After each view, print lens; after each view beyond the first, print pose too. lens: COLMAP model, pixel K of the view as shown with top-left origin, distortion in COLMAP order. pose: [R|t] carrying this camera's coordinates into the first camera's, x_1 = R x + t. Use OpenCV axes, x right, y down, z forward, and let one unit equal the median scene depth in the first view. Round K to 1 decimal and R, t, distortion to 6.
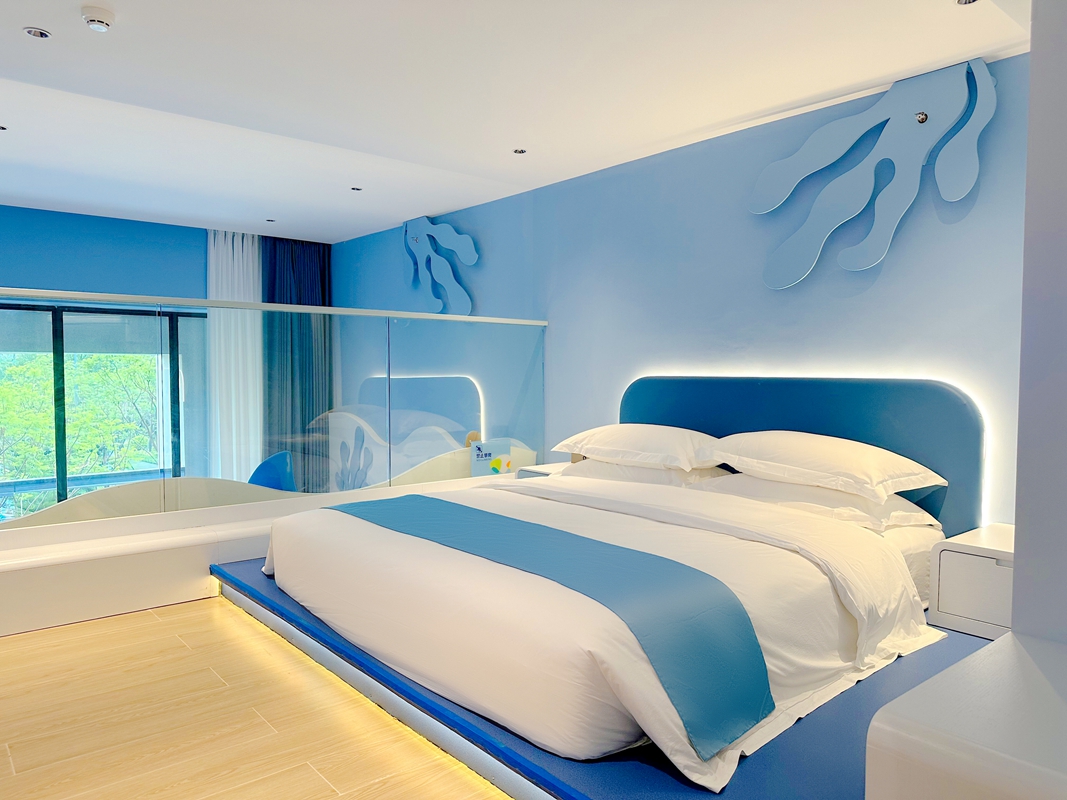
lens RADIAL K [[745.9, 0, 535.0], [0, 745.9, 403.9], [0, 0, 1]] dist [0.000703, -0.003666]
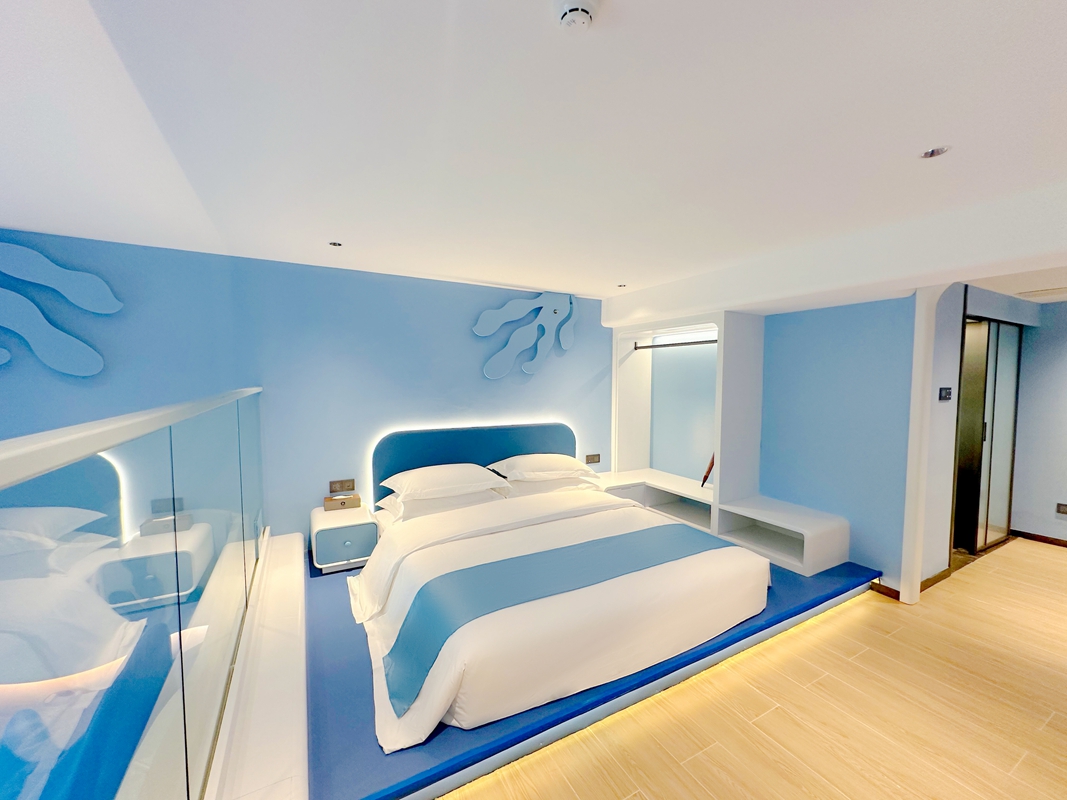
lens RADIAL K [[426.4, 0, 537.3], [0, 426.4, 396.9], [0, 0, 1]] dist [-0.001393, 0.000820]
pose [[0.194111, -0.042237, 0.980070, -0.779764], [0.040524, 0.998565, 0.035008, -0.159686], [-0.980142, 0.032921, 0.195544, 0.778952]]
